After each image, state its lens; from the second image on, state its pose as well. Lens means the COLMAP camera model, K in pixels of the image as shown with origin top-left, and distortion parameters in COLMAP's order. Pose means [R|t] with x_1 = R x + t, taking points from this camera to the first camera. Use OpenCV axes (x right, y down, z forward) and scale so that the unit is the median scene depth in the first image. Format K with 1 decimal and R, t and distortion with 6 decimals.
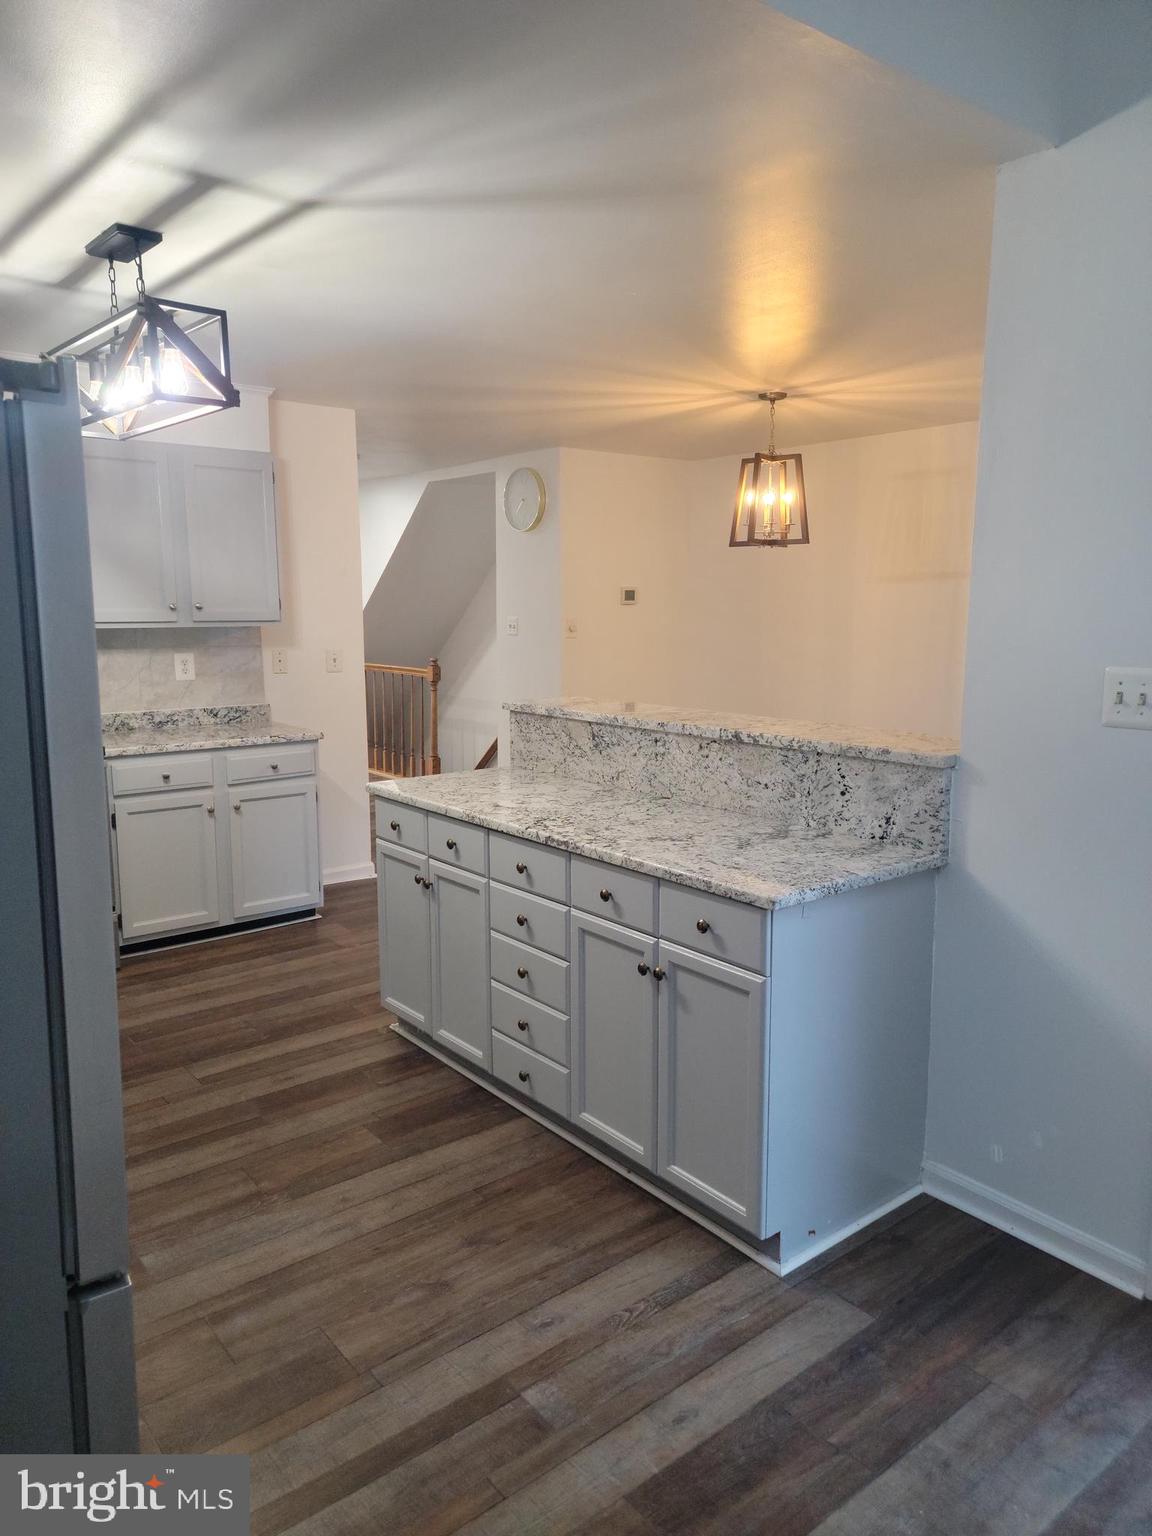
lens RADIAL K [[1062.7, 0, 584.5], [0, 1062.7, 765.3], [0, 0, 1]] dist [0.086538, -0.070554]
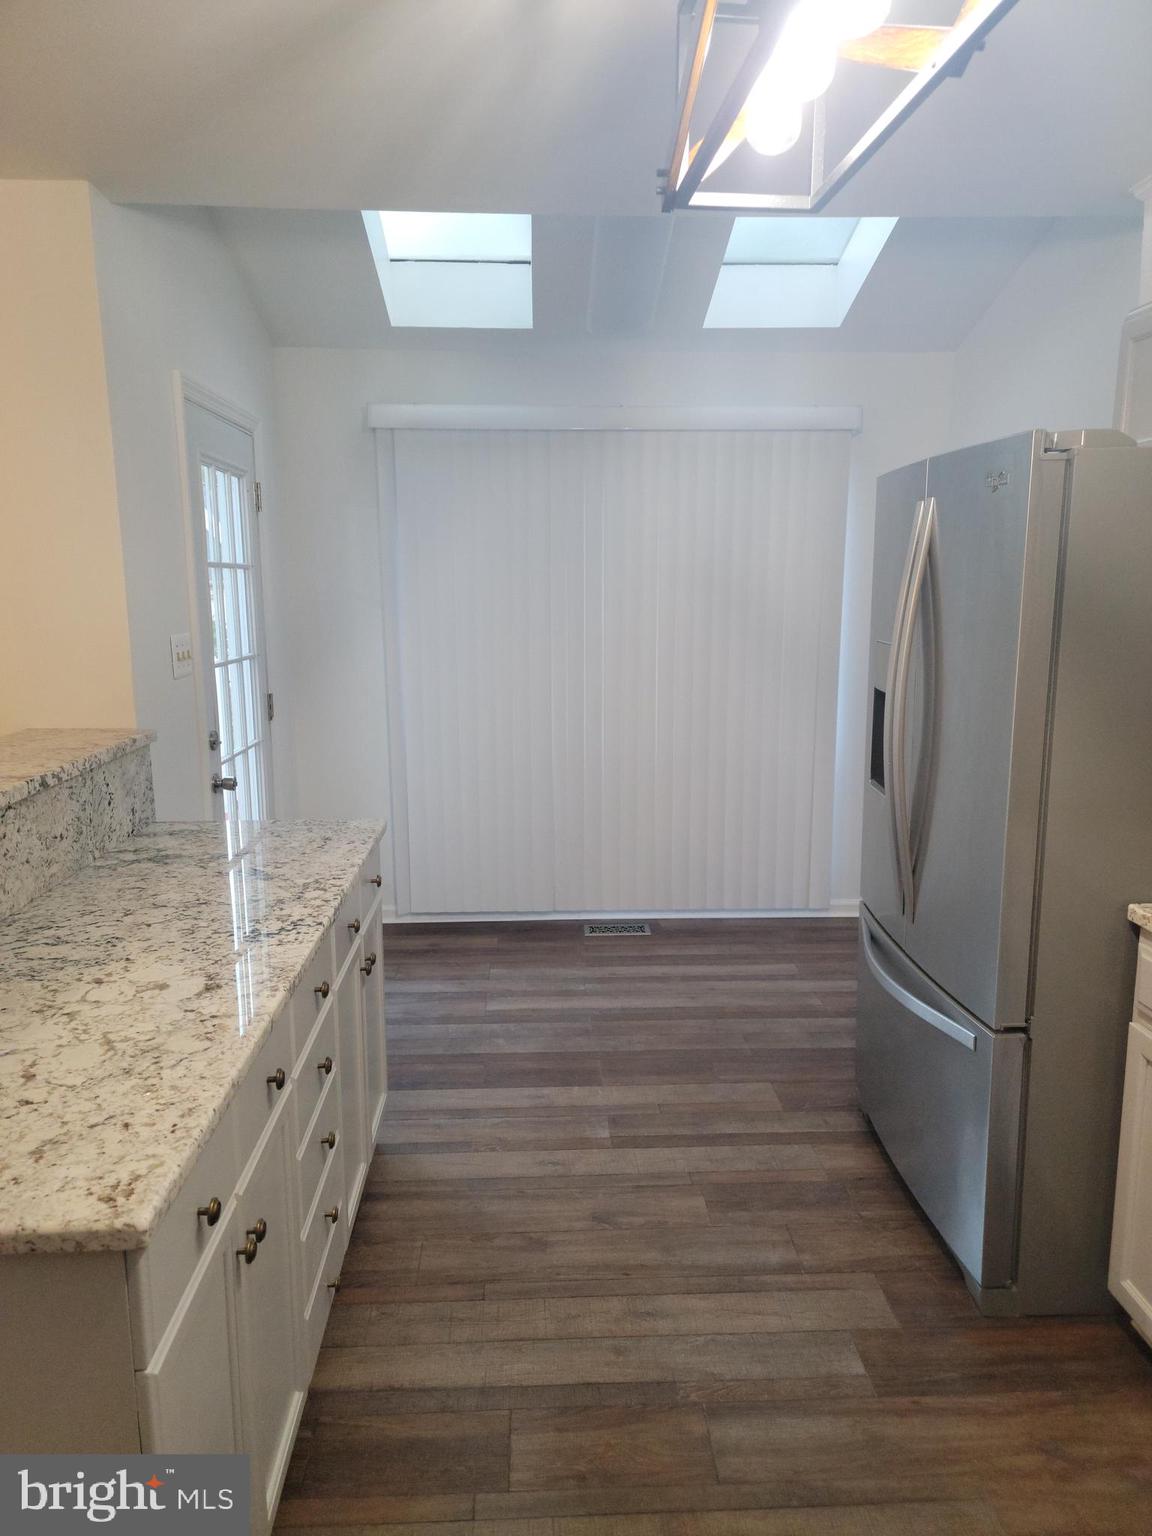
lens RADIAL K [[1062.7, 0, 579.2], [0, 1062.7, 772.3], [0, 0, 1]] dist [0.086538, -0.070554]
pose [[-0.805396, -0.103689, 0.583597, -0.720190], [0.093110, 0.950225, 0.297327, -0.277514], [-0.585378, 0.293805, -0.755653, 1.741860]]
